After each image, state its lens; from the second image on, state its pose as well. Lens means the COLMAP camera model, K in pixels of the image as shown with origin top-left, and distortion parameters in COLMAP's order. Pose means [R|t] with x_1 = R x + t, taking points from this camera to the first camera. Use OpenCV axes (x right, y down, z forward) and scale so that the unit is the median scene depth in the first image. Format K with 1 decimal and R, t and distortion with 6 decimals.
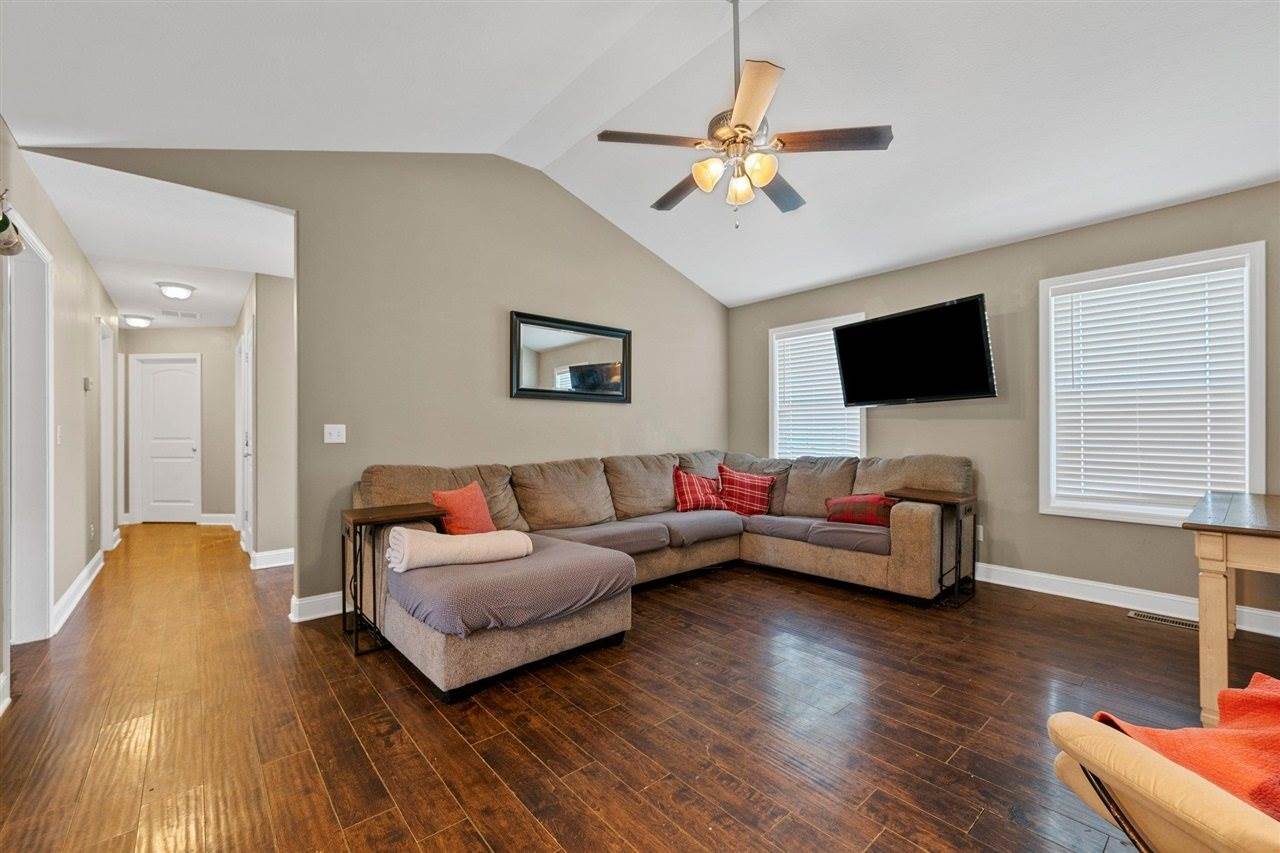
lens RADIAL K [[516.4, 0, 640.0], [0, 516.4, 426.5], [0, 0, 1]] dist [0.001692, 0.000112]
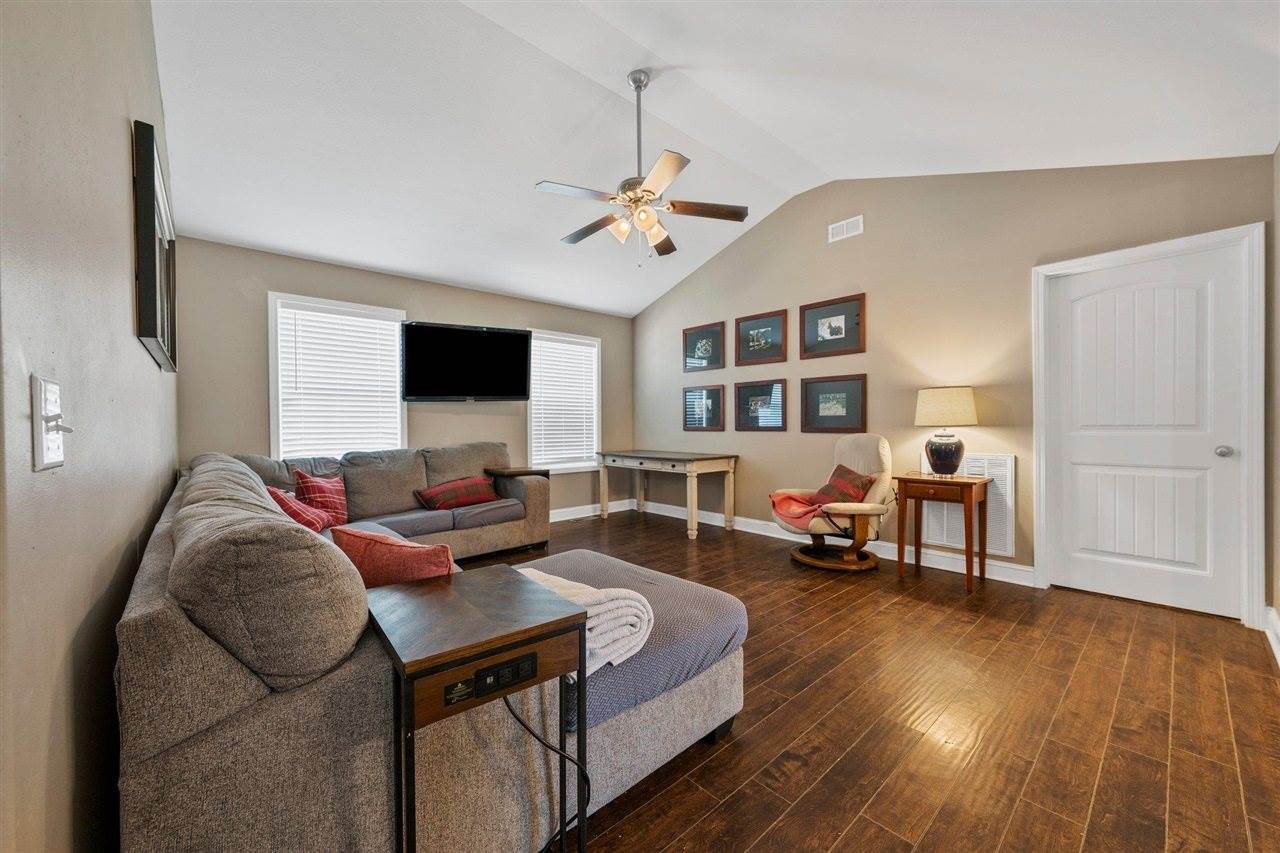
lens RADIAL K [[477.0, 0, 640.0], [0, 477.0, 426.5], [0, 0, 1]] dist [-0.009763, 0.000033]
pose [[-0.003867, -0.000954, 0.999992, -0.664196], [-0.002566, 0.999996, 0.000944, 0.014520], [-0.999989, -0.002563, -0.003869, 0.654885]]
